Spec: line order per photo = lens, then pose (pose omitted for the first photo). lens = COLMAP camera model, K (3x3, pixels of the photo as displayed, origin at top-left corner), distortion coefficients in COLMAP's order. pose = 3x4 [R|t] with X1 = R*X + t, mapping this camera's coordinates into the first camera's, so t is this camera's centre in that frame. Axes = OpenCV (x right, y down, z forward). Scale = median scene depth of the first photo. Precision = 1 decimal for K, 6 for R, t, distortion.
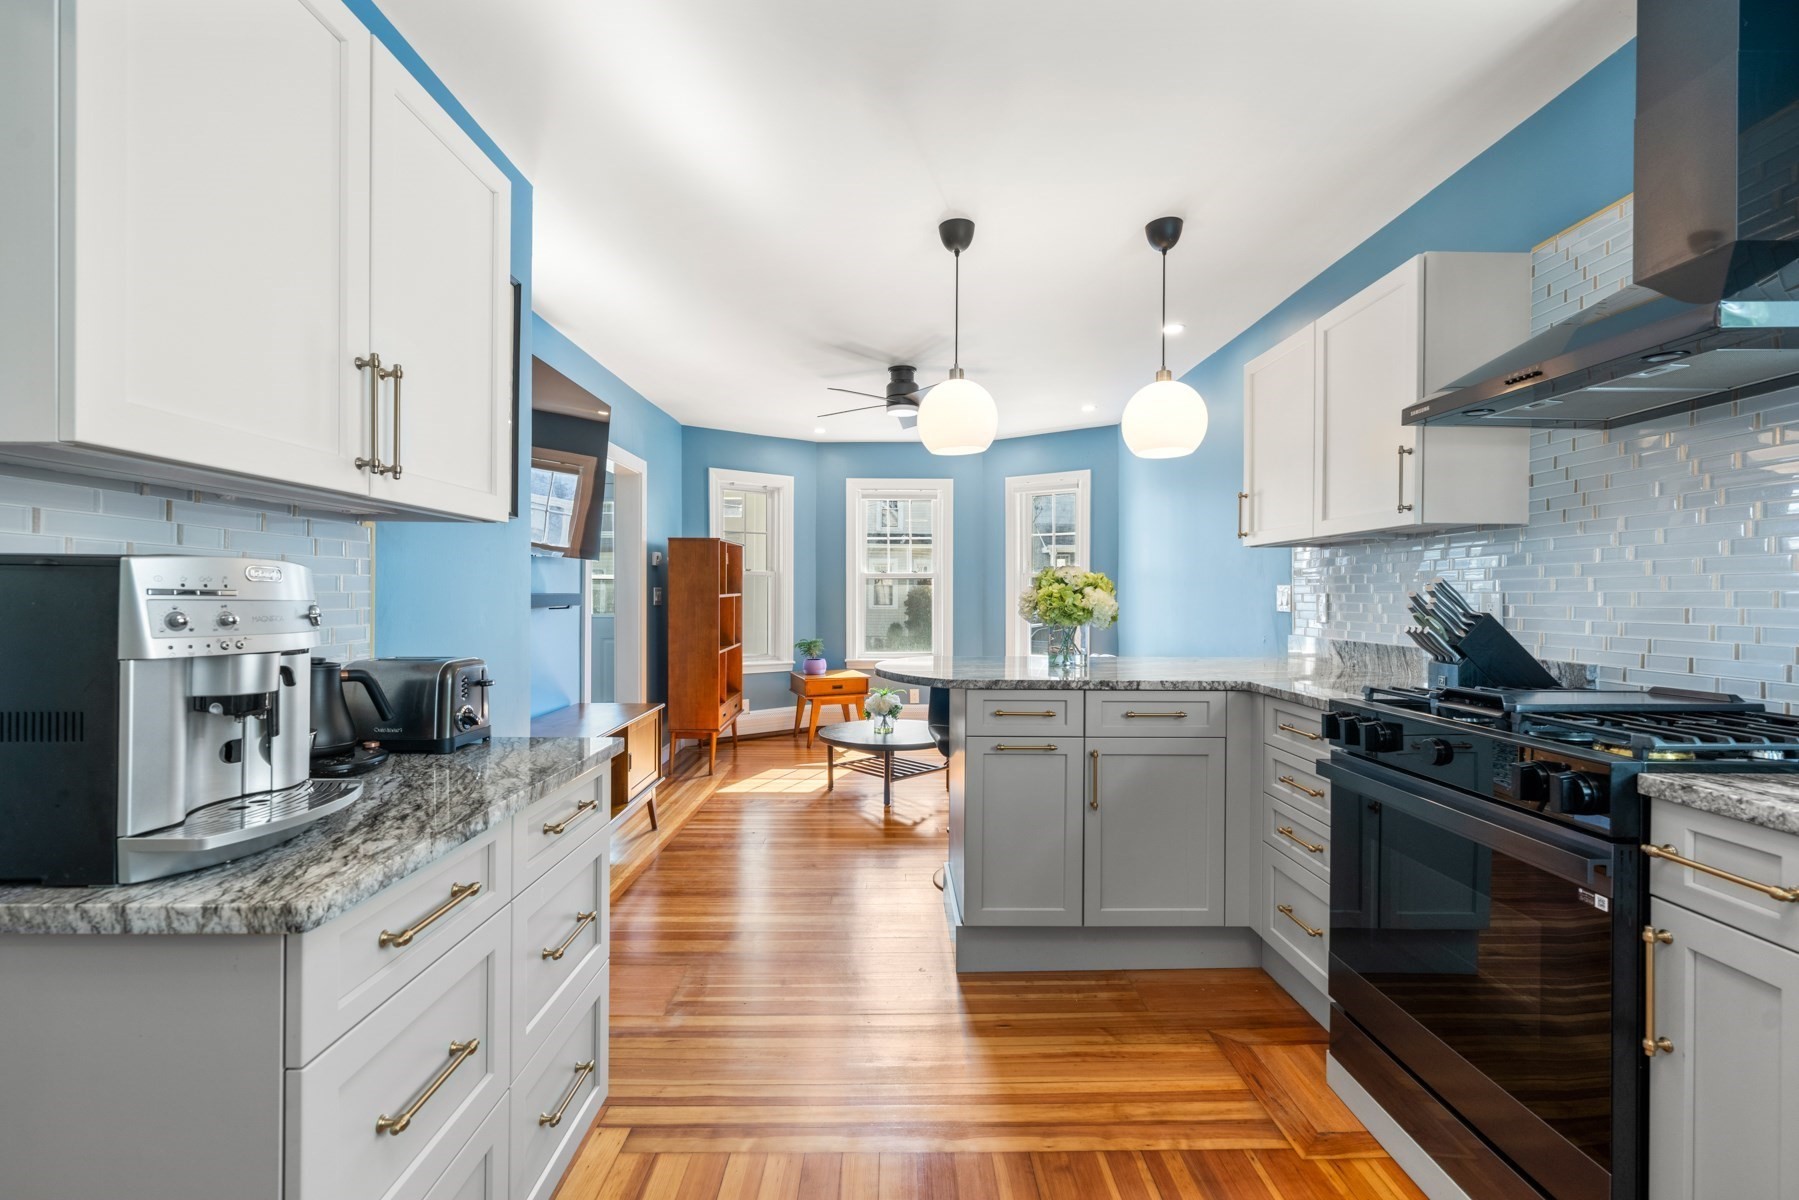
lens RADIAL K [[758.3, 0, 905.1], [0, 758.3, 597.8], [0, 0, 1]] dist [0.002998, 0.000616]
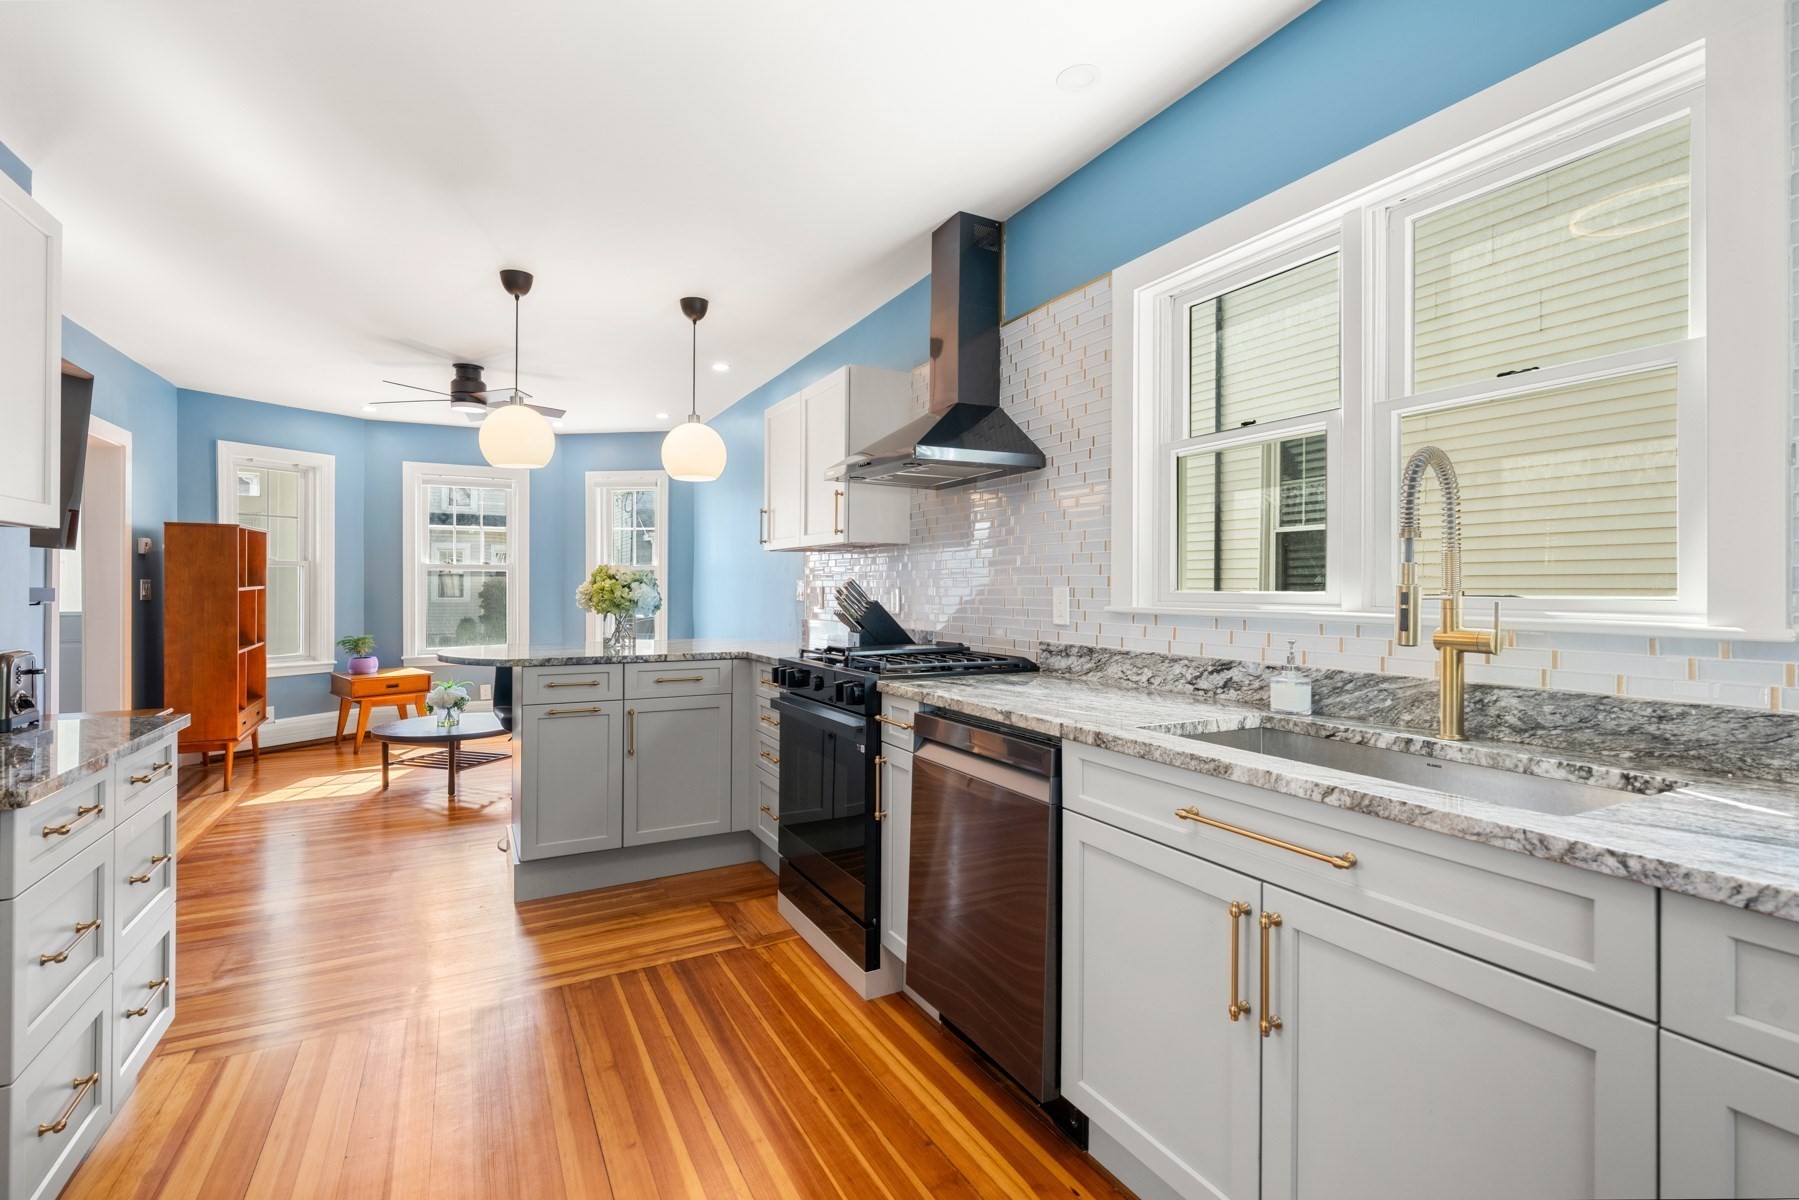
lens RADIAL K [[800.4, 0, 886.0], [0, 800.4, 584.4], [0, 0, 1]] dist [0.004436, 0.001348]
pose [[0.892421, -0.000356, 0.451204, 0.017470], [0.002292, 0.999990, -0.003744, -0.005110], [-0.451199, 0.004375, 0.892413, -0.352764]]
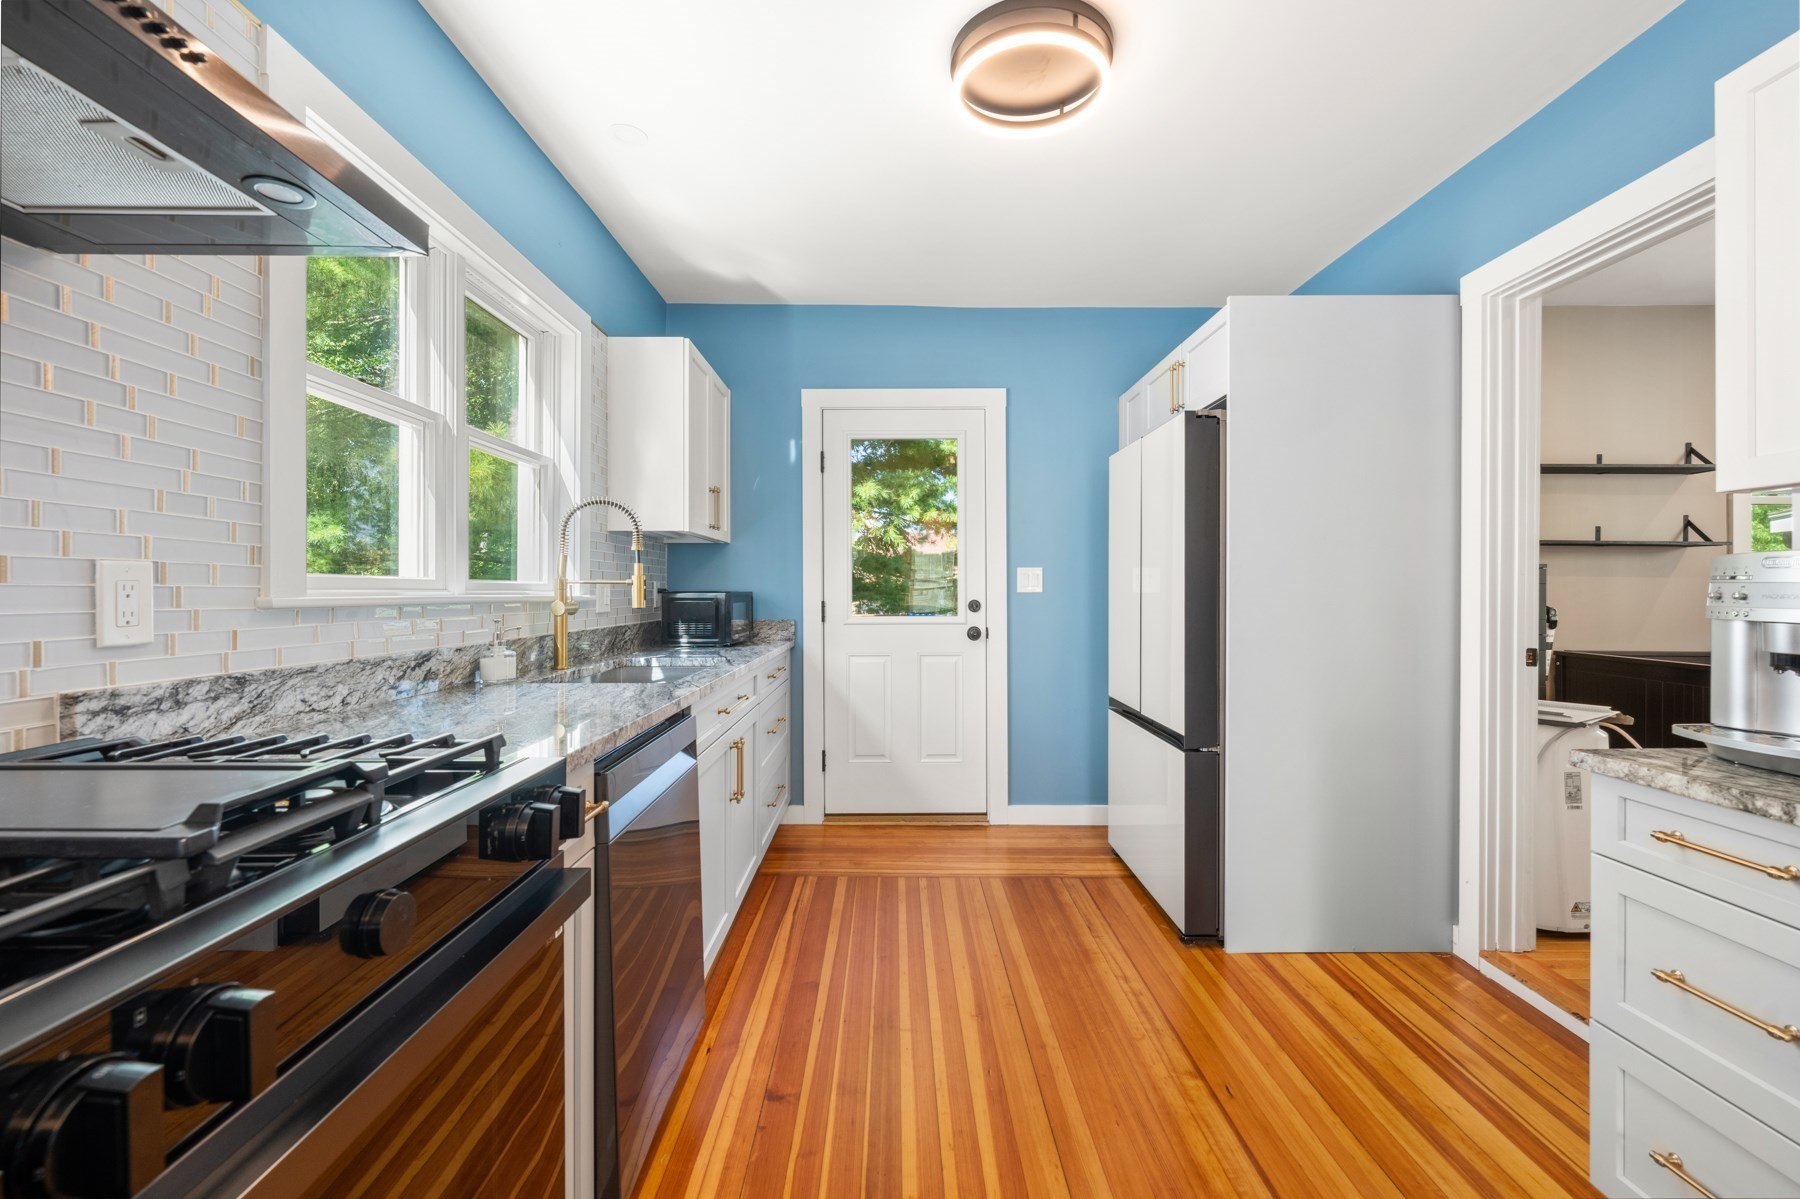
lens RADIAL K [[758.7, 0, 896.0], [0, 758.7, 596.1], [0, 0, 1]] dist [0.002998, 0.000616]
pose [[-0.999819, -0.011475, 0.015166, 0.224748], [-0.011356, 0.999904, 0.007945, 0.006596], [-0.015256, 0.007771, -0.999853, 0.811245]]
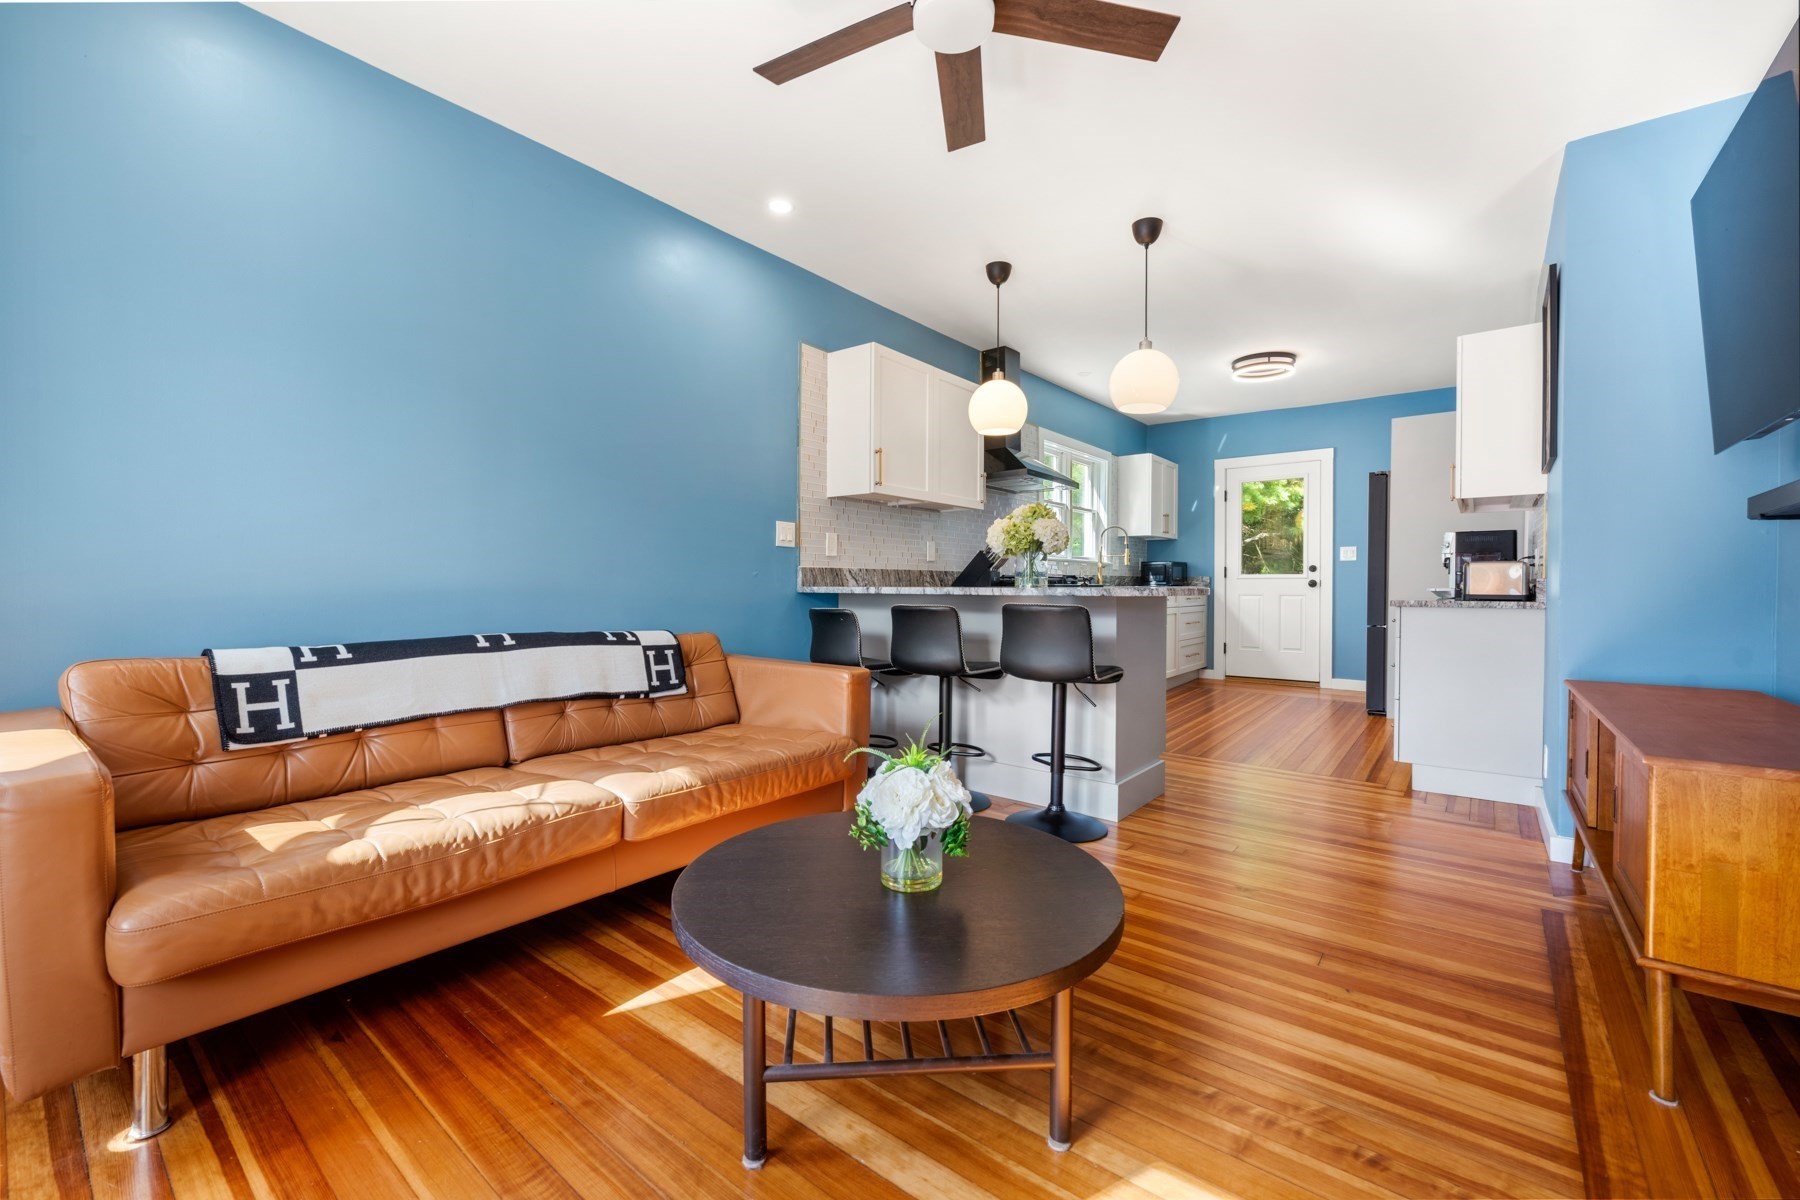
lens RADIAL K [[758.7, 0, 905.3], [0, 758.7, 598.1], [0, 0, 1]] dist [0.002998, 0.000616]
pose [[-0.783718, -0.020449, 0.620780, -0.393618], [-0.008432, 0.999716, 0.022286, 0.085333], [-0.621060, 0.012231, -0.783668, 2.226873]]
